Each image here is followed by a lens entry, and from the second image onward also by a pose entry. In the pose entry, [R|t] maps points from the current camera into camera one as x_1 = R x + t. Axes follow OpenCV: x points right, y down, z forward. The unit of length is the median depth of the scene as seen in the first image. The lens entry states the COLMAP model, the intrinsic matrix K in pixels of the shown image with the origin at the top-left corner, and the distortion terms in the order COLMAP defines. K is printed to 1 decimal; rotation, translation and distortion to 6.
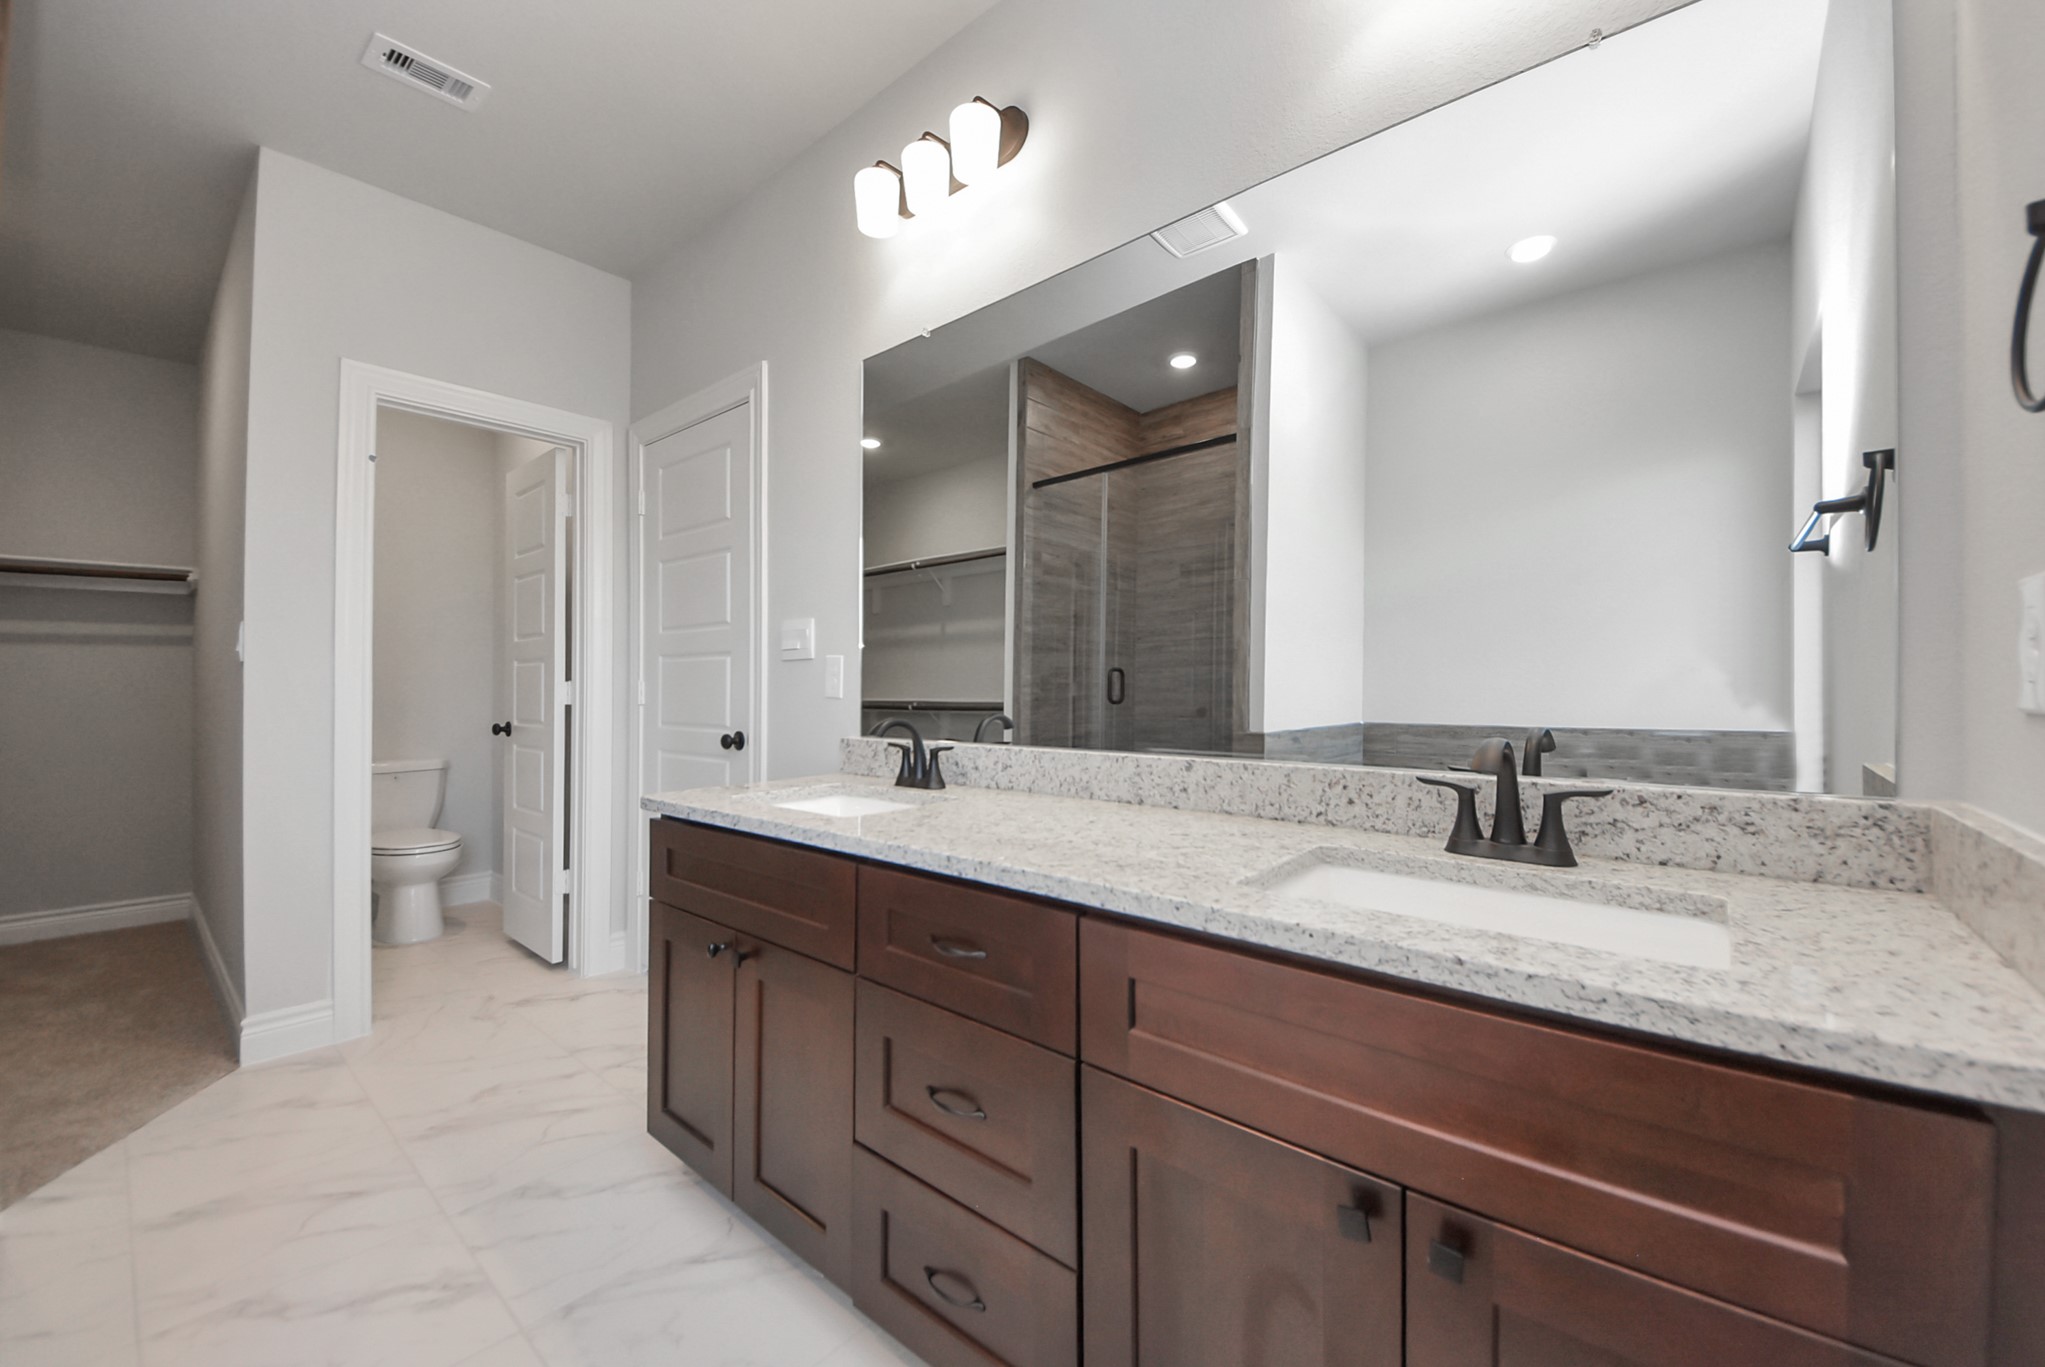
lens RADIAL K [[798.9, 0, 1022.5], [0, 798.9, 683.5], [0, 0, 1]] dist [0.065269, -0.038968]
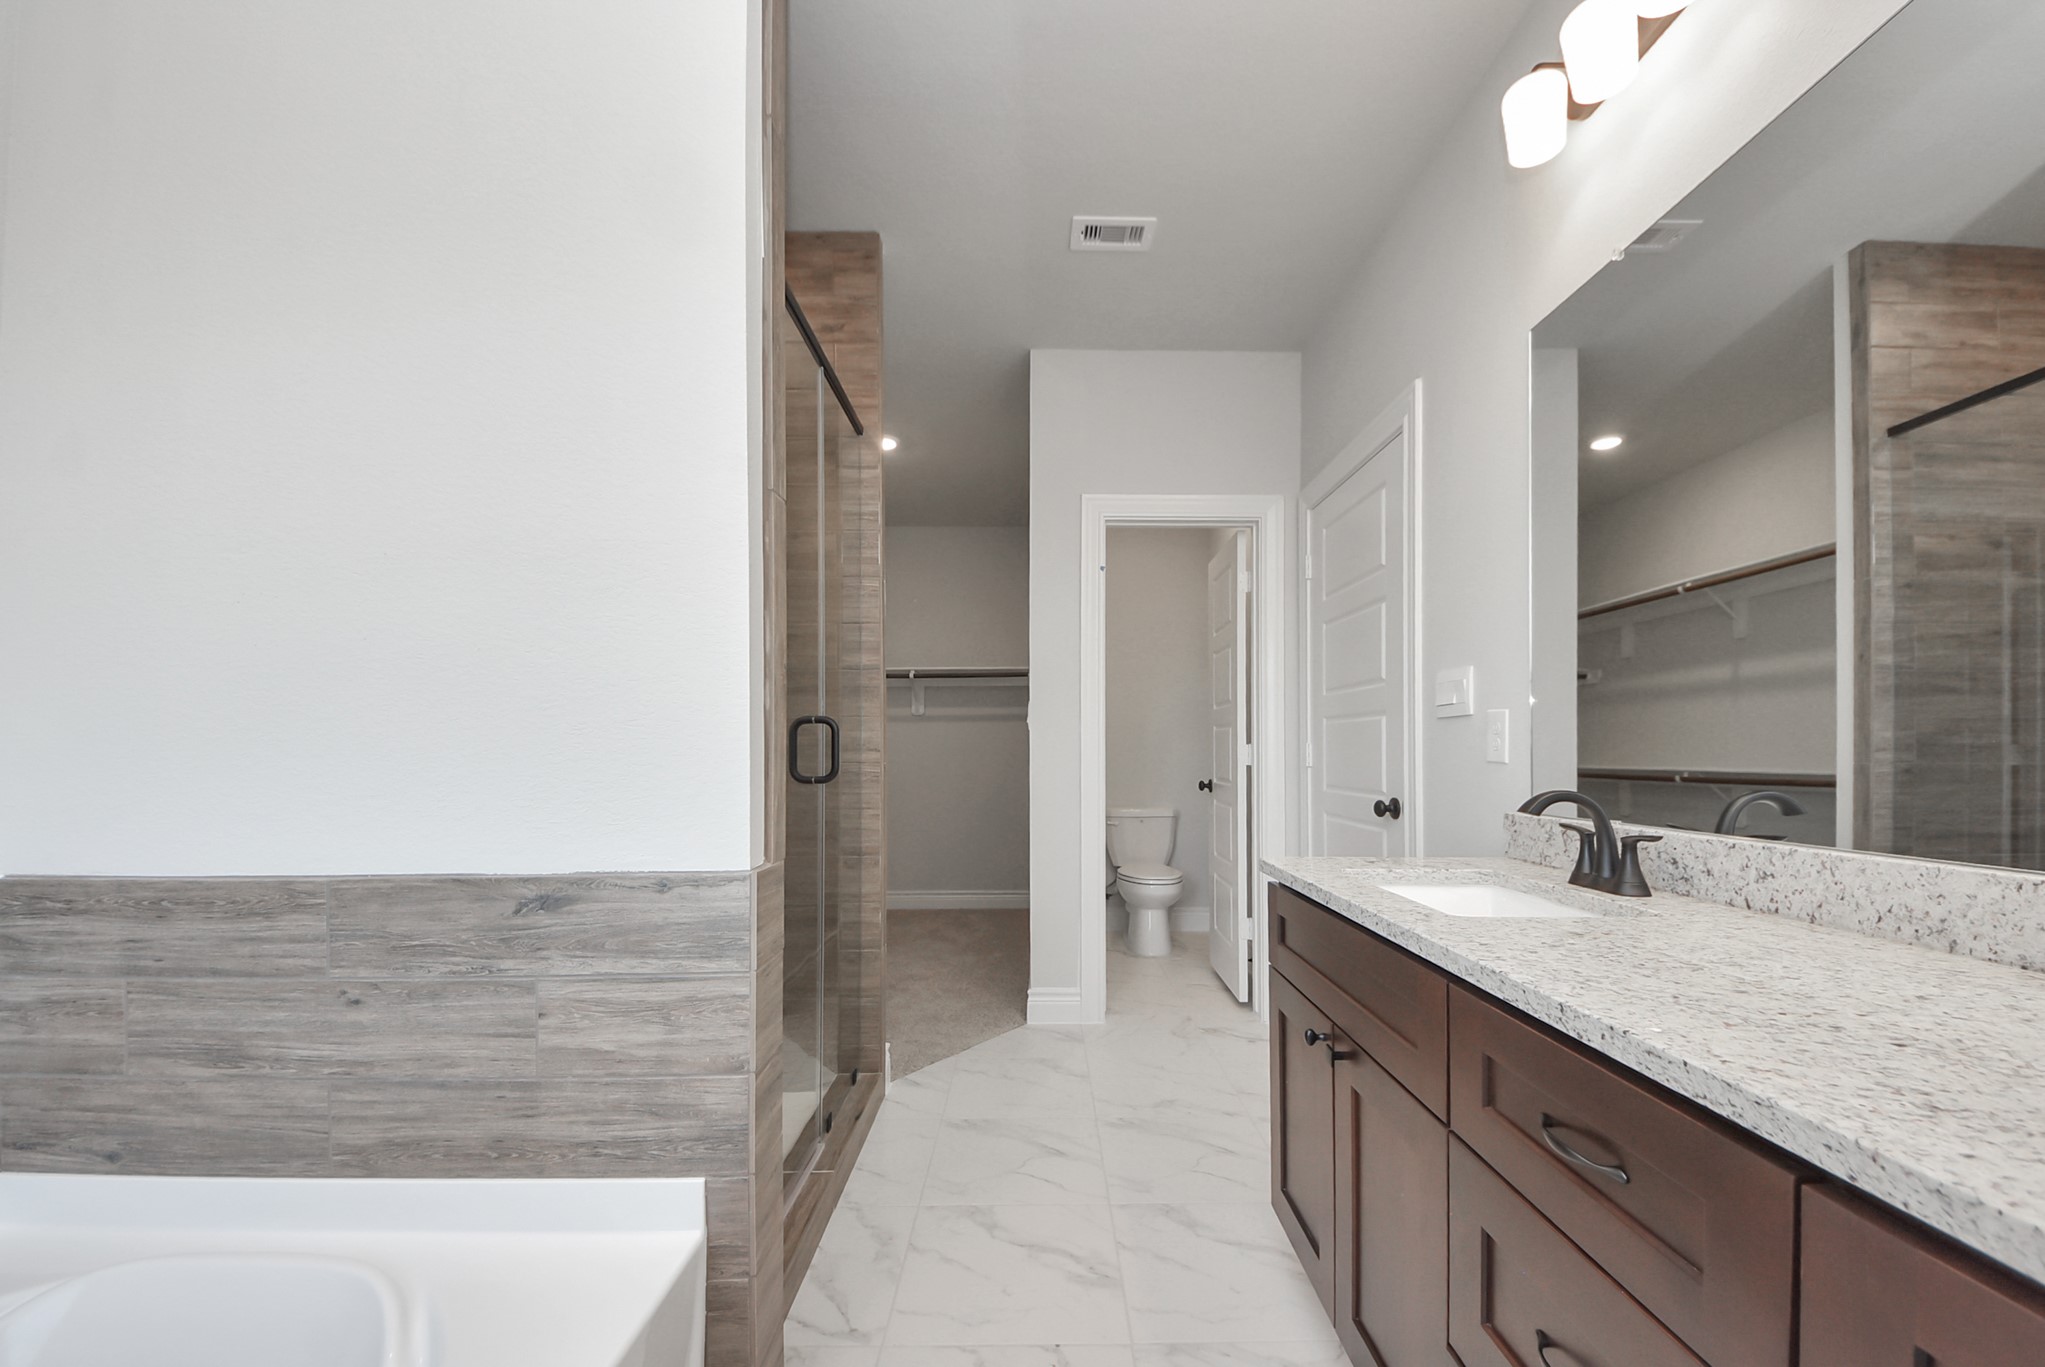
lens RADIAL K [[786.6, 0, 1036.9], [0, 786.6, 738.8], [0, 0, 1]] dist [0.029204, -0.019880]
pose [[0.657411, -0.008340, -0.753486, 0.067468], [-0.000339, 0.999935, -0.011363, 0.003818], [0.753532, 0.007726, 0.657366, 0.144203]]
